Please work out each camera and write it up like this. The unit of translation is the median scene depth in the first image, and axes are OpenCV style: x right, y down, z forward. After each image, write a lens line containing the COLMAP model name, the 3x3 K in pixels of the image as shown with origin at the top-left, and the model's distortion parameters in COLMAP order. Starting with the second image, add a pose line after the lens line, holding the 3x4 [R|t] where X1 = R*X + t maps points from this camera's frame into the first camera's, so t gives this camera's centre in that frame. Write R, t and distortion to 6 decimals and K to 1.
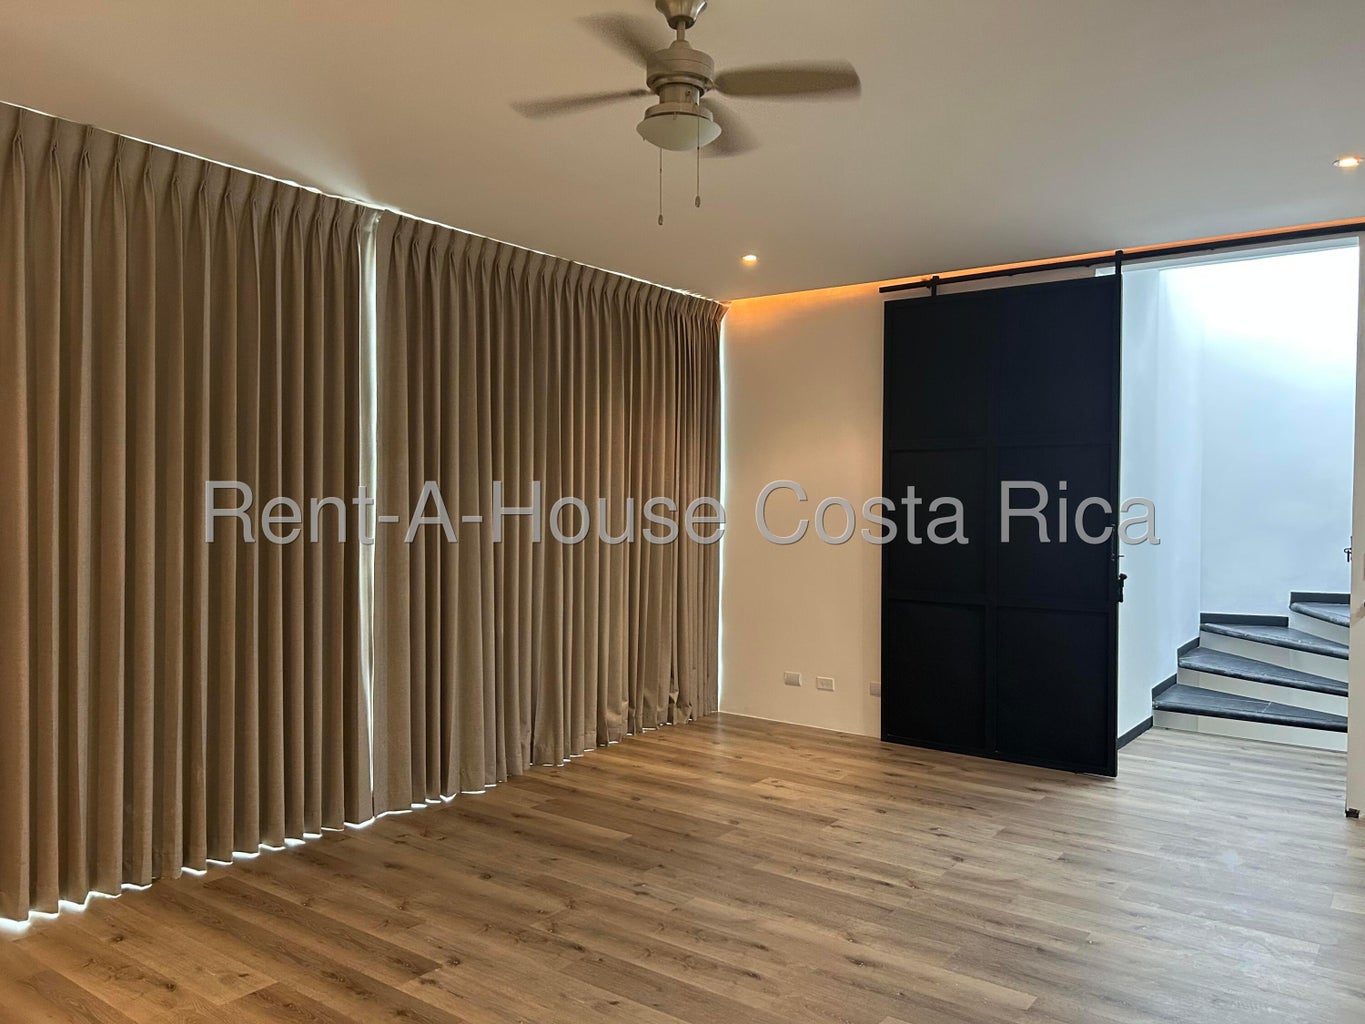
lens RADIAL K [[1038.9, 0, 684.8], [0, 1038.9, 506.7], [0, 0, 1]] dist [0.019941, -0.017542]
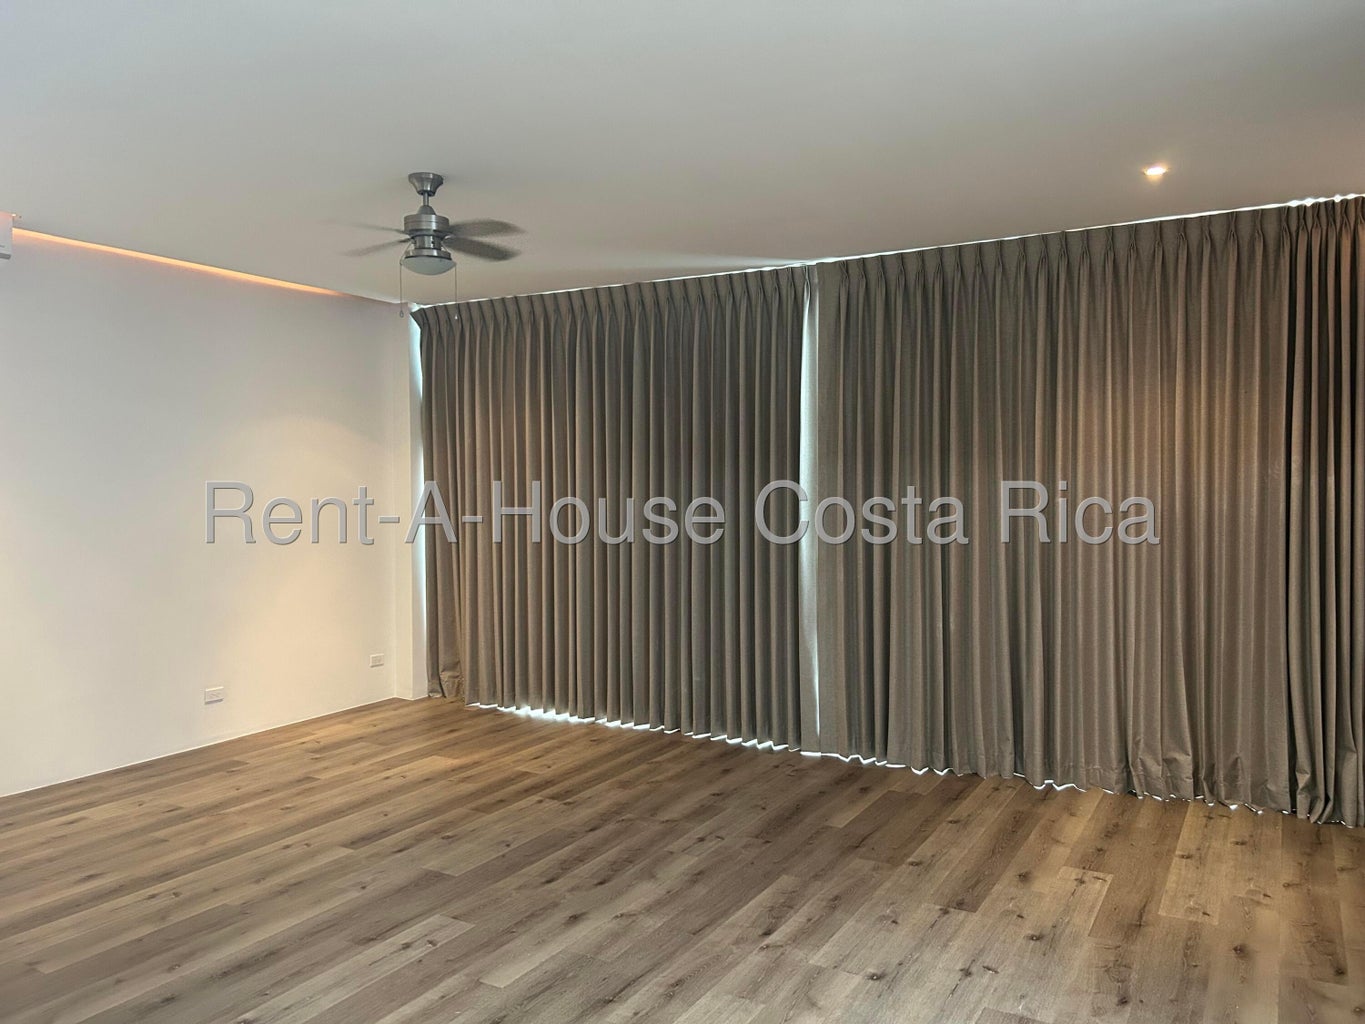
lens RADIAL K [[1038.9, 0, 684.0], [0, 1038.9, 516.1], [0, 0, 1]] dist [0.019941, -0.017542]
pose [[0.127953, 0.039321, -0.991000, 1.042236], [-0.015758, 0.999168, 0.037611, -0.029823], [0.991655, 0.010804, 0.128466, 0.794464]]
